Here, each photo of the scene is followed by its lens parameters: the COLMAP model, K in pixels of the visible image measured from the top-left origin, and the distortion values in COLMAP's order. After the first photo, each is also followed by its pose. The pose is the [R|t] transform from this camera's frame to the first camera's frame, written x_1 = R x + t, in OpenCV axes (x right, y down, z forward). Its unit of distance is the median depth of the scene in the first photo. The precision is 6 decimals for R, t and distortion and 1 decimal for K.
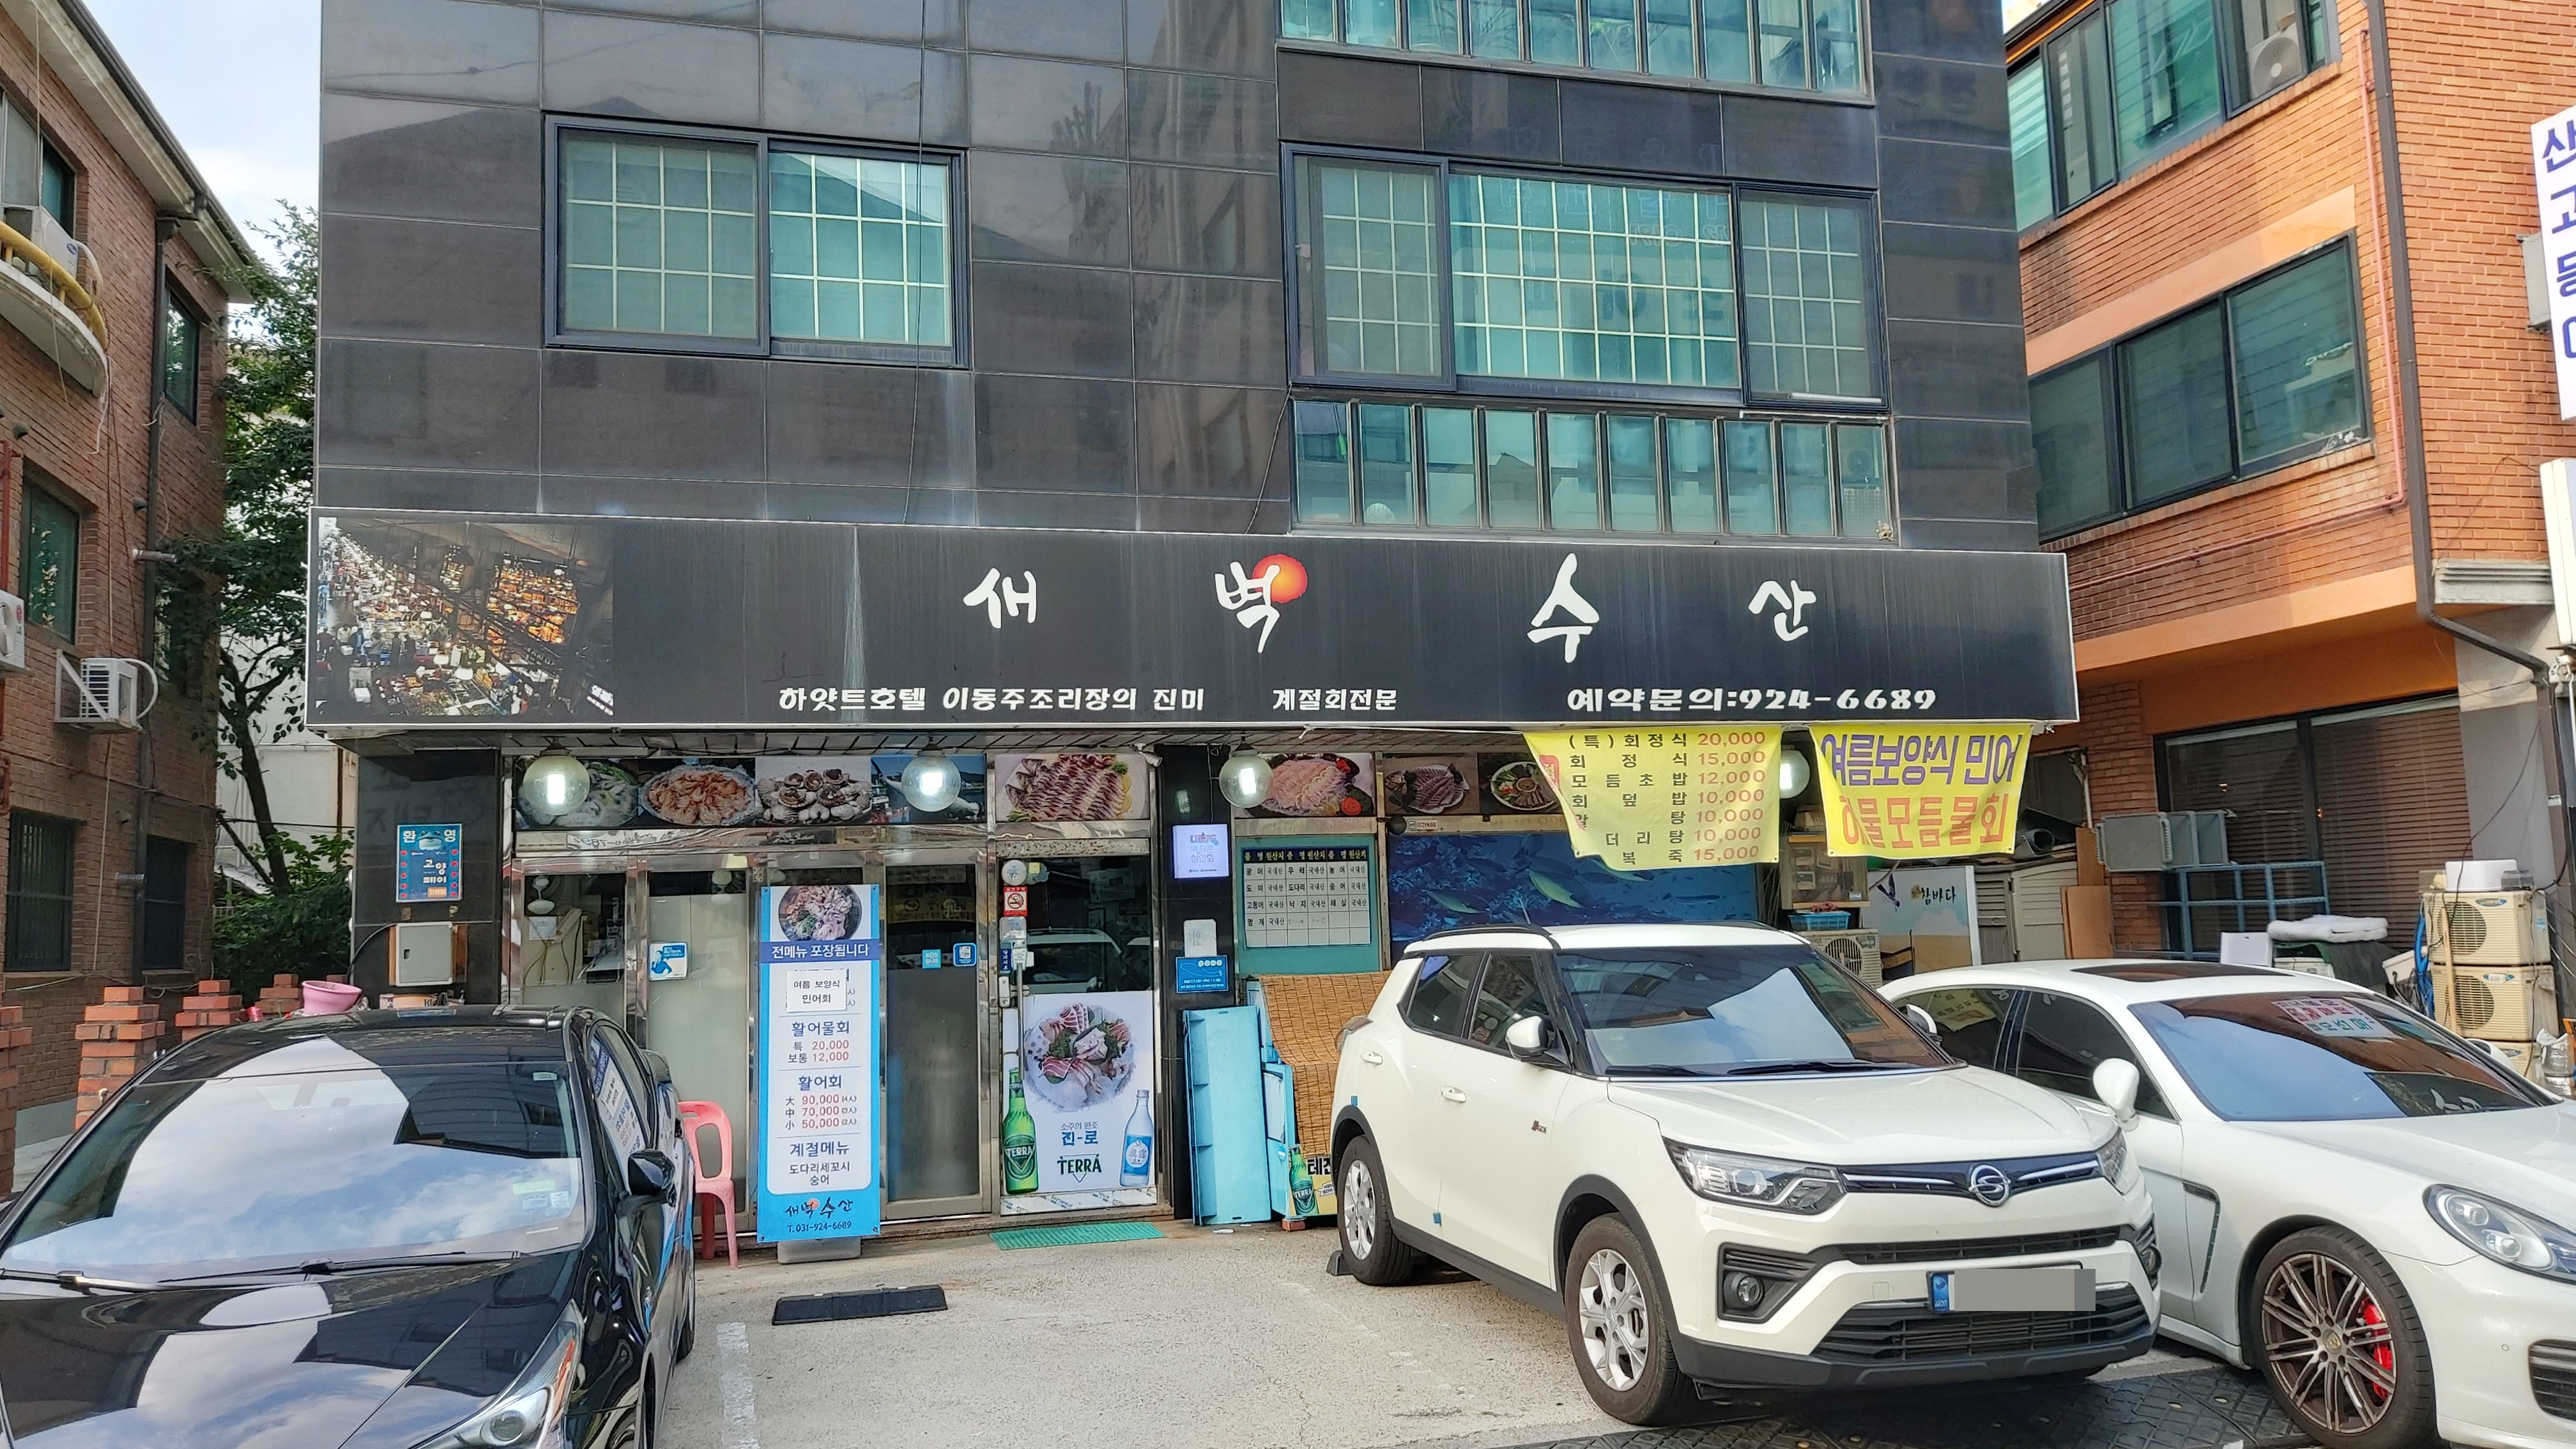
lens RADIAL K [[1921.1, 0, 1288.0], [0, 1921.1, 724.5], [0, 0, 1]] dist [0.002472, 0.000354]
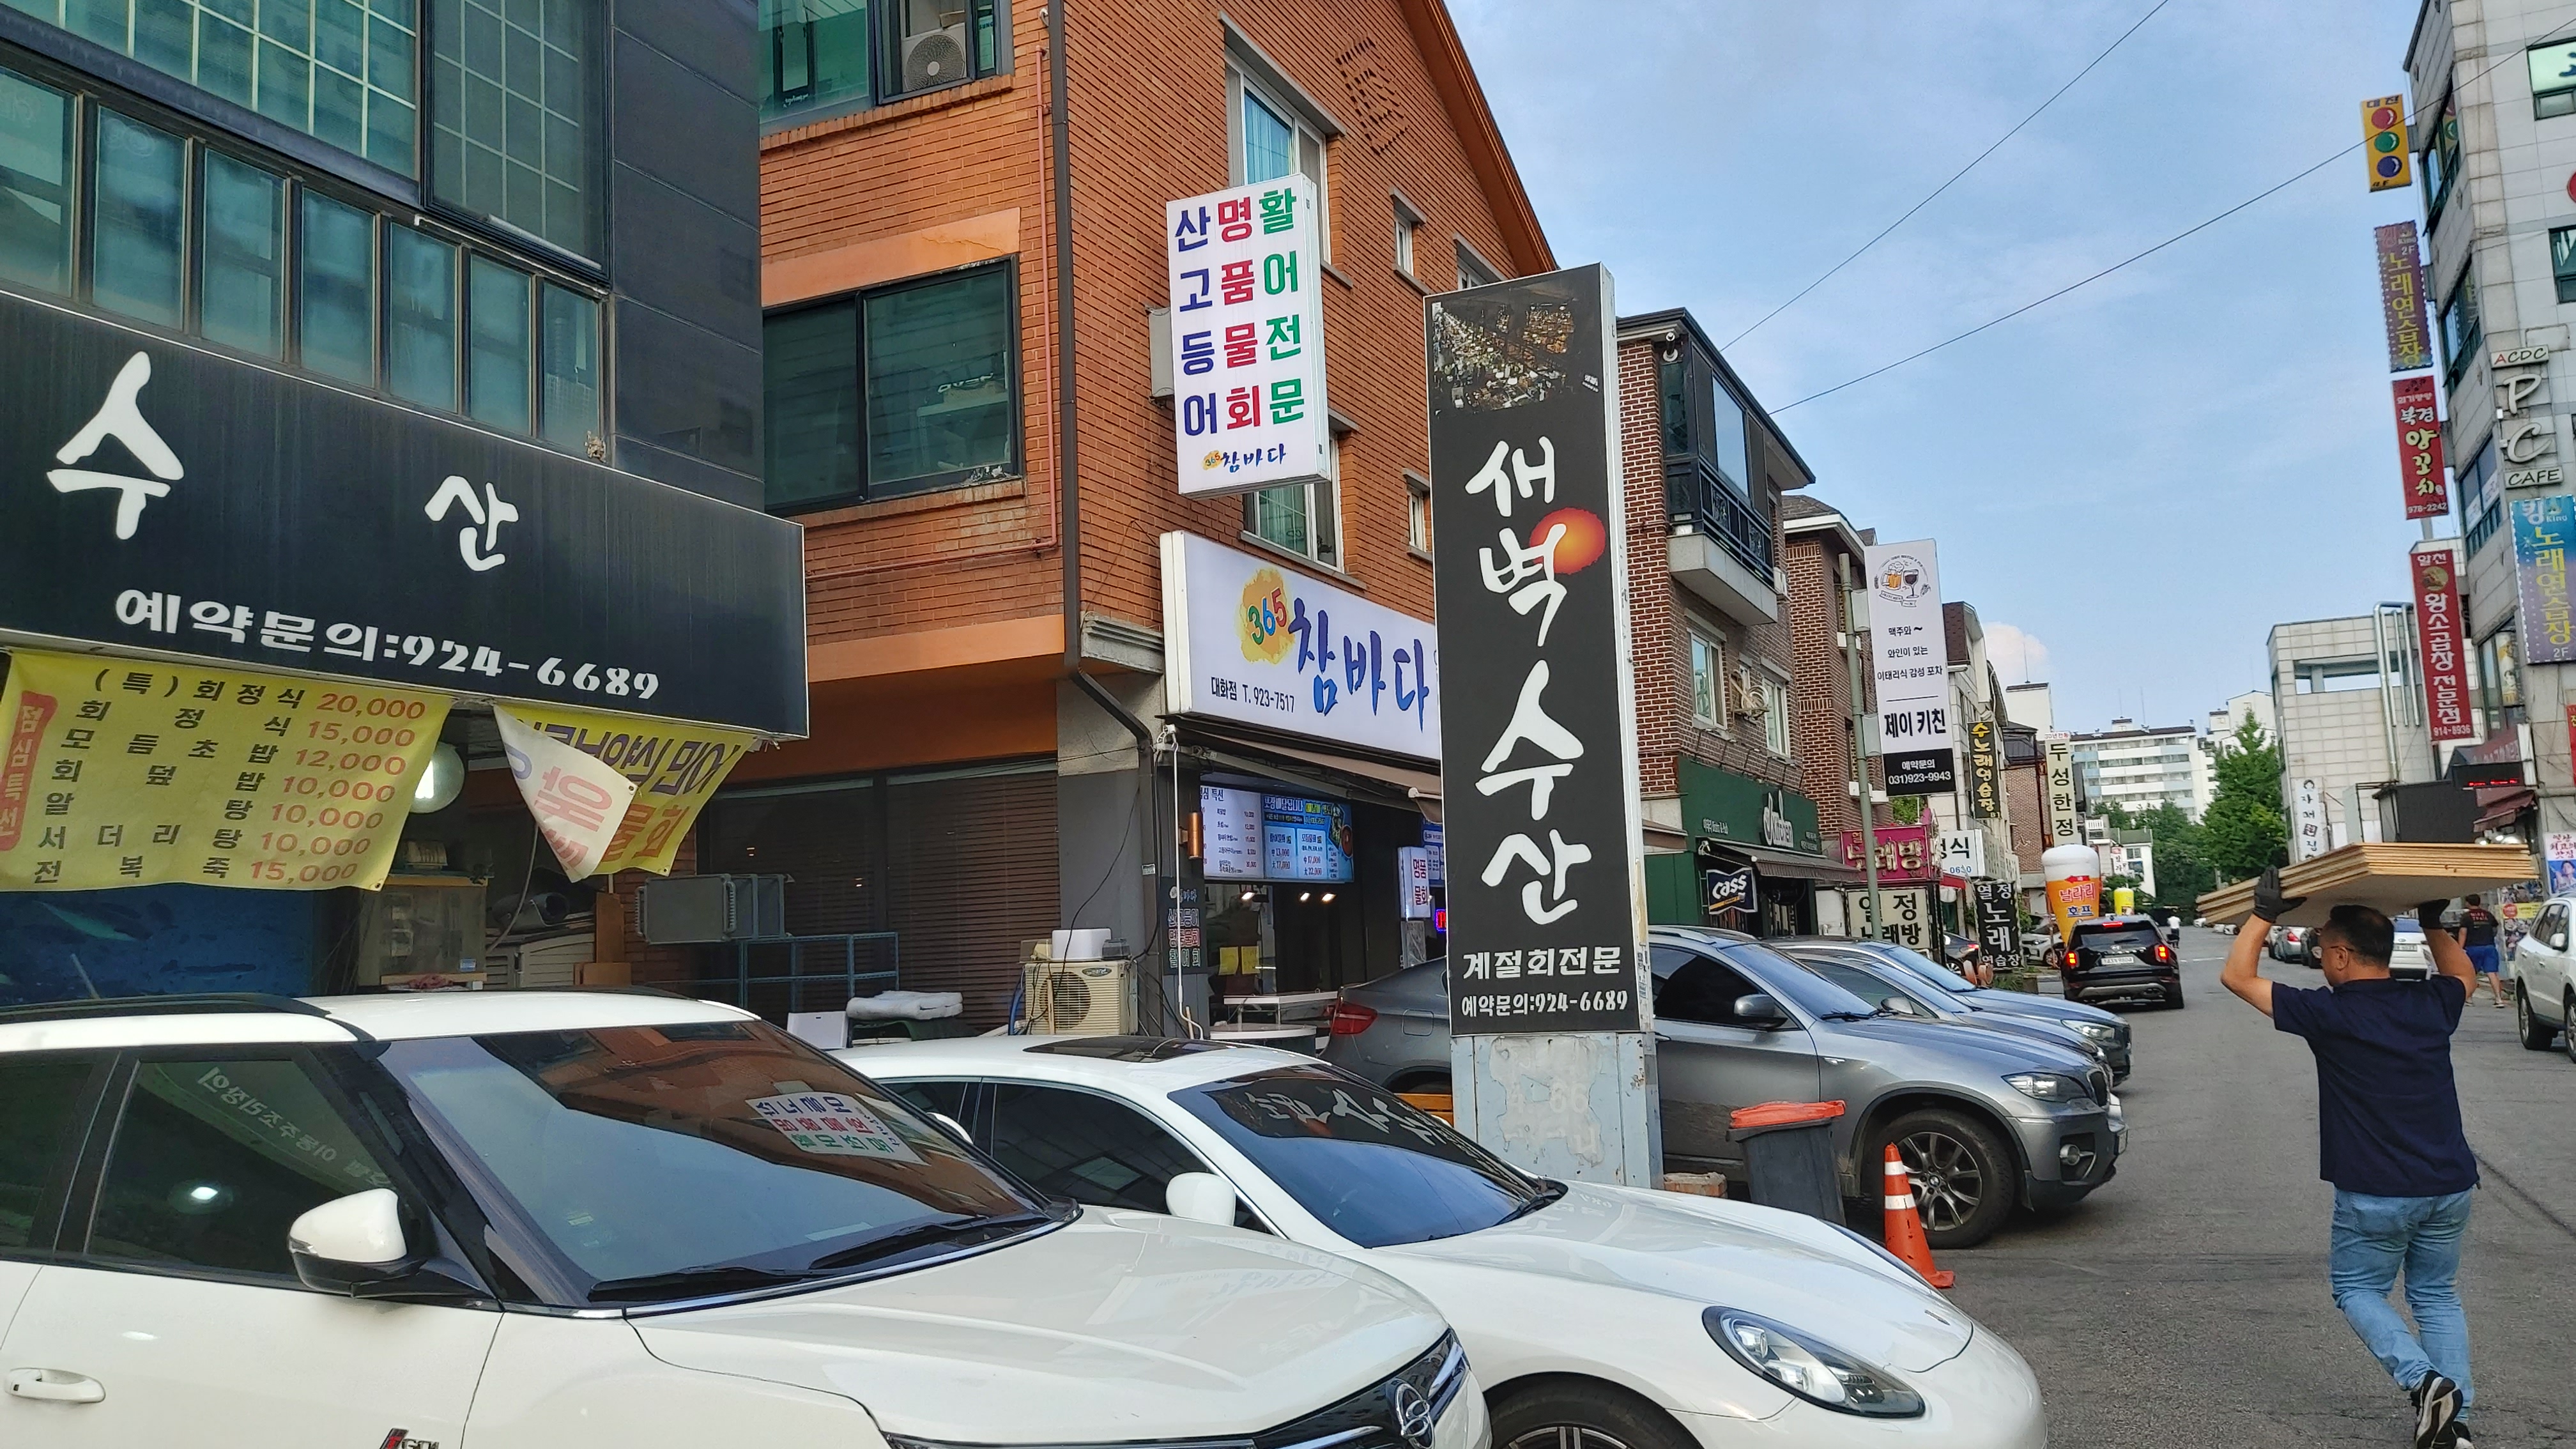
lens RADIAL K [[1864.3, 0, 1293.2], [0, 1864.3, 759.3], [0, 0, 1]] dist [0.006368, -0.005259]
pose [[0.611816, 0.087773, 0.786115, -0.059088], [-0.058146, 0.996126, -0.065967, 0.041819], [-0.788860, -0.005350, 0.614550, 0.346829]]
